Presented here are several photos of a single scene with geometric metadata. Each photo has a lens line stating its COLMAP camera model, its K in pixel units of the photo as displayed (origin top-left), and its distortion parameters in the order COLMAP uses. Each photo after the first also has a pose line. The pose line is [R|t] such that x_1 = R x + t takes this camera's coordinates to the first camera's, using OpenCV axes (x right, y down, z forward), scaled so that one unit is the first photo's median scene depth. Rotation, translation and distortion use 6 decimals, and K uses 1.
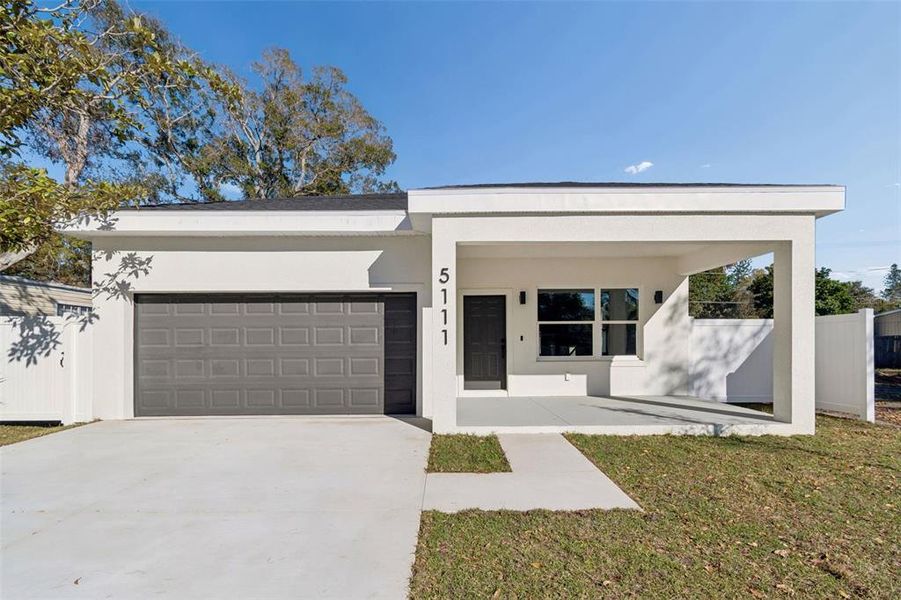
lens RADIAL K [[415.2, 0, 449.8], [0, 415.2, 343.4], [0, 0, 1]] dist [-0.000646, -0.000494]
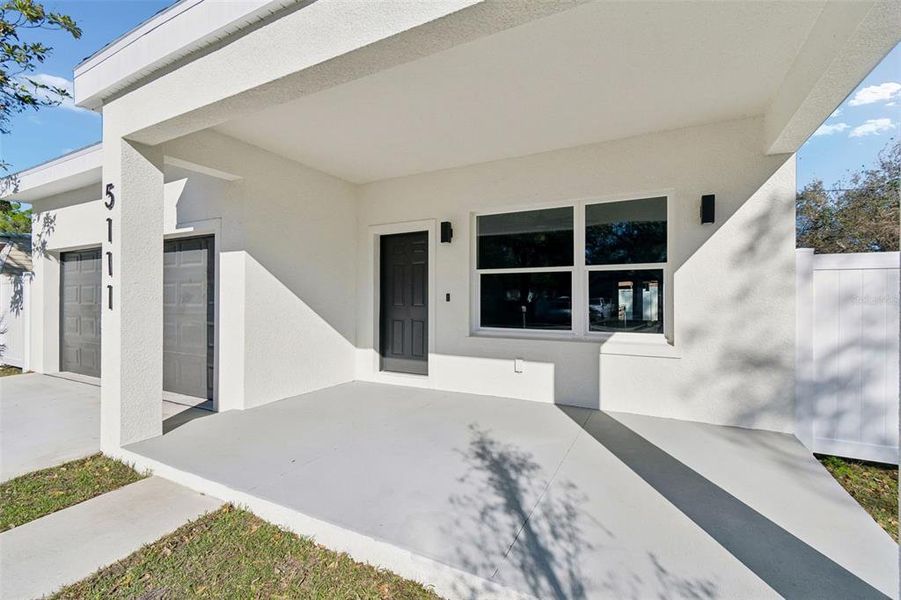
lens RADIAL K [[398.6, 0, 443.2], [0, 398.6, 298.4], [0, 0, 1]] dist [-0.001117, -0.000156]
pose [[0.880147, 0.009012, -0.474616, 0.565554], [-0.008530, 0.999959, 0.003169, -0.015355], [0.474625, 0.001259, 0.880187, 0.585925]]
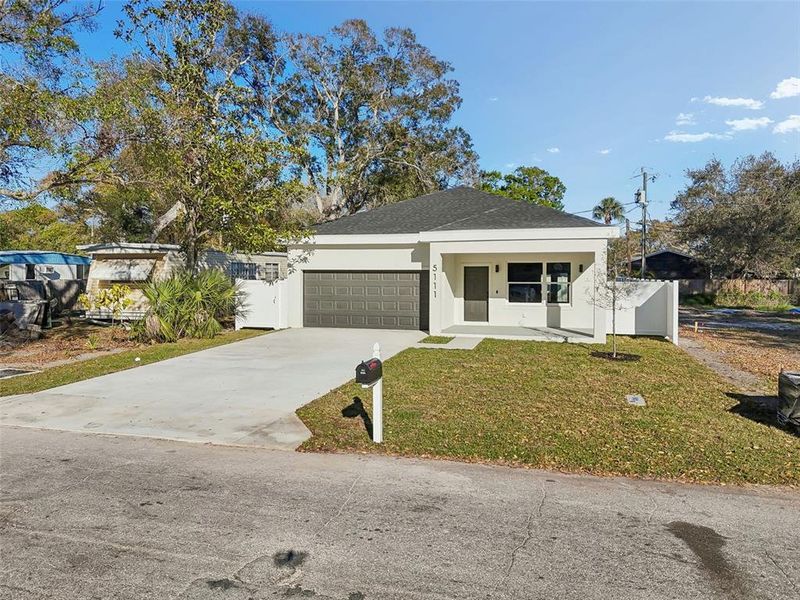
lens RADIAL K [[557.2, 0, 400.0], [0, 557.2, 300.0], [0, 0, 1]] dist [0.044744, -0.001908]
pose [[0.958006, 0.021442, -0.285946, 0.563091], [-0.008735, 0.998920, 0.045640, -0.101103], [0.286615, -0.041225, 0.957158, -1.658888]]
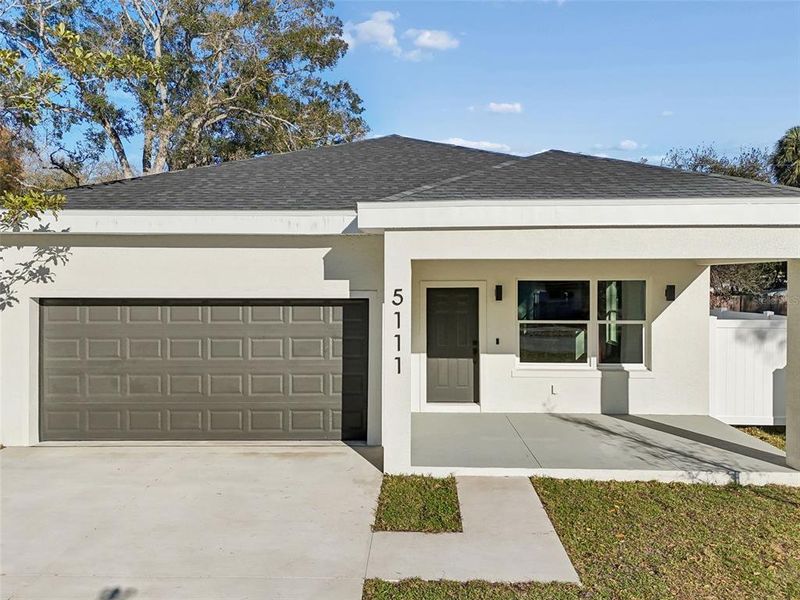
lens RADIAL K [[598.0, 0, 403.1], [0, 598.0, 289.7], [0, 0, 1]] dist [0.078269, -0.072527]
pose [[0.999336, 0.005725, -0.035989, 0.036134], [-0.005431, 0.999951, 0.008271, -0.153843], [0.036034, -0.008070, 0.999318, -0.232841]]
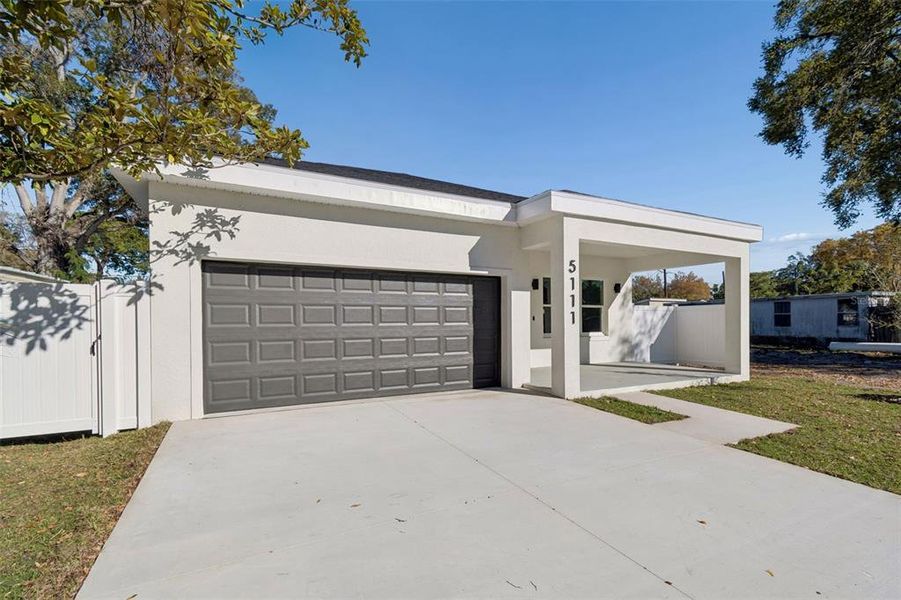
lens RADIAL K [[398.5, 0, 451.5], [0, 398.5, 320.7], [0, 0, 1]] dist [0.004904, 0.000286]
pose [[0.898779, 0.004195, 0.438383, -0.675072], [-0.004524, 0.999990, -0.000296, -0.003175], [-0.438380, -0.001717, 0.898788, 0.096440]]
